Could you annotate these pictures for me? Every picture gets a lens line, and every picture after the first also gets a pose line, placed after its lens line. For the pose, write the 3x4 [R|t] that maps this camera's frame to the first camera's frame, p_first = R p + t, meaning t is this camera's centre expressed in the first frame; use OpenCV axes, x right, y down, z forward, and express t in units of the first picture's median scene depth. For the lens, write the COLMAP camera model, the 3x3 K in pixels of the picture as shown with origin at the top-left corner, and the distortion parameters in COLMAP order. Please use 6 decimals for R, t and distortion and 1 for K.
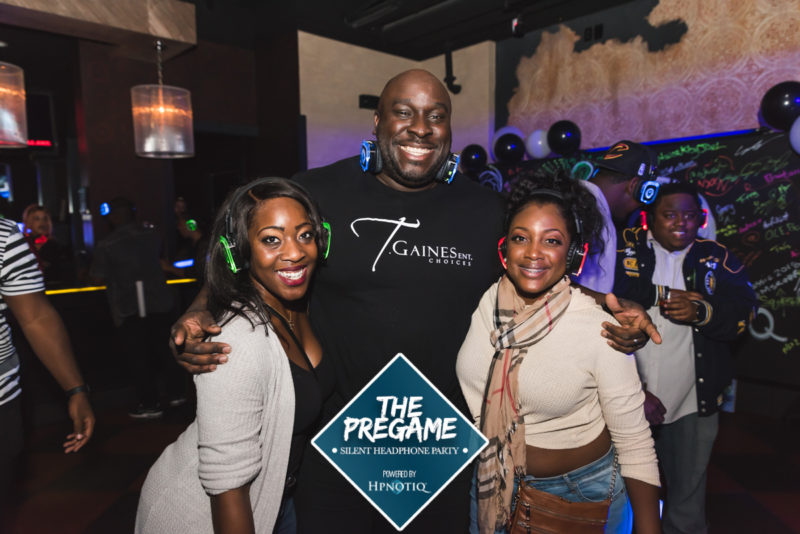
lens RADIAL K [[534.4, 0, 400.5], [0, 534.4, 265.8], [0, 0, 1]] dist [-0.020324, 0.022021]
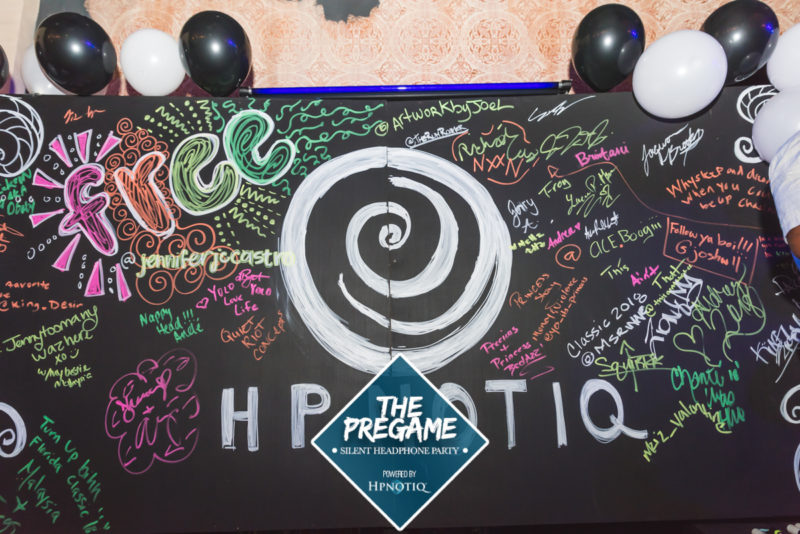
lens RADIAL K [[534.4, 0, 398.4], [0, 534.4, 267.1], [0, 0, 1]] dist [-0.020324, 0.022021]
pose [[0.672619, 0.151014, 0.724416, 0.124389], [0.065501, 0.962962, -0.261560, 0.094453], [-0.737084, 0.223380, 0.637815, 0.758524]]
